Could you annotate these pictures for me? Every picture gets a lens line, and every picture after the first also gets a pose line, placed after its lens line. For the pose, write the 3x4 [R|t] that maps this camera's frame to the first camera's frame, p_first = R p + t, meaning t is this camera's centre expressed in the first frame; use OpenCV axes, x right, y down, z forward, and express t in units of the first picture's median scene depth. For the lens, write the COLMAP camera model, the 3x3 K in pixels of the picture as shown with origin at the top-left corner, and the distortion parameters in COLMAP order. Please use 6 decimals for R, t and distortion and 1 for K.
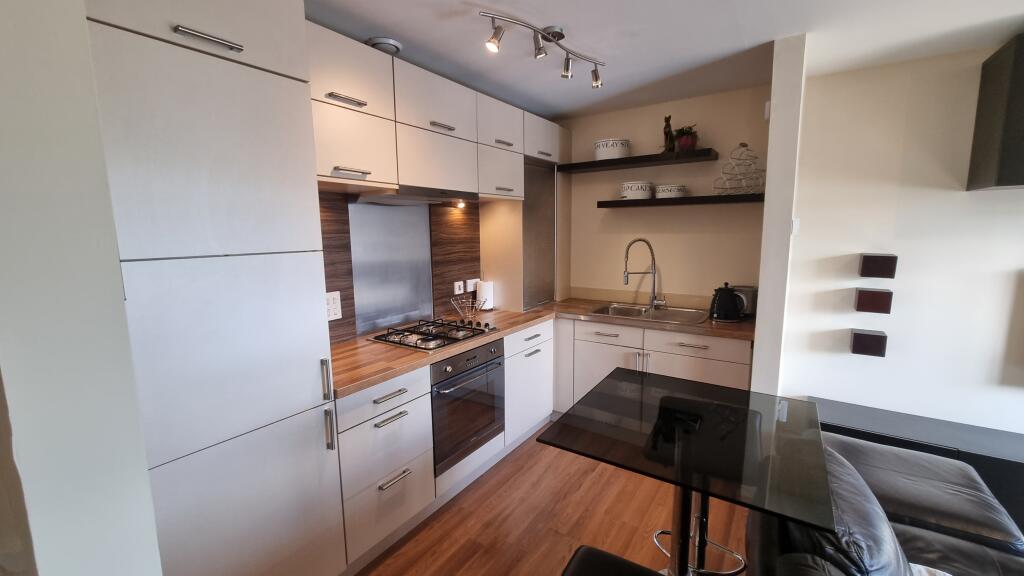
lens RADIAL K [[414.9, 0, 513.9], [0, 414.9, 286.0], [0, 0, 1]] dist [-0.001605, -0.000868]
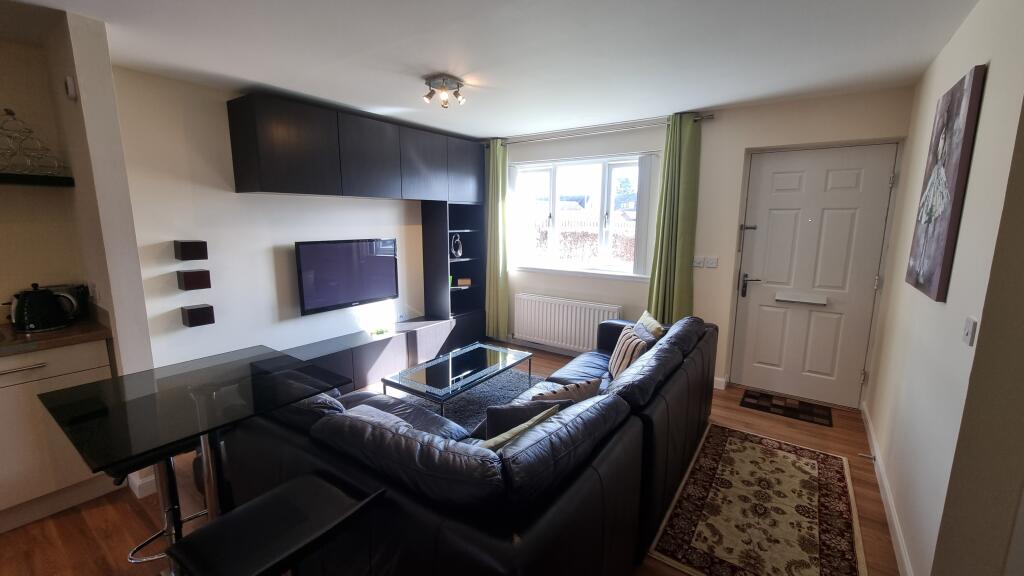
lens RADIAL K [[414.9, 0, 512.9], [0, 414.9, 287.7], [0, 0, 1]] dist [-0.001605, -0.000868]
pose [[0.031780, -0.151444, 0.987955, -0.280202], [0.125902, 0.981187, 0.146356, -0.001151], [-0.991533, 0.119735, 0.050250, 0.037297]]
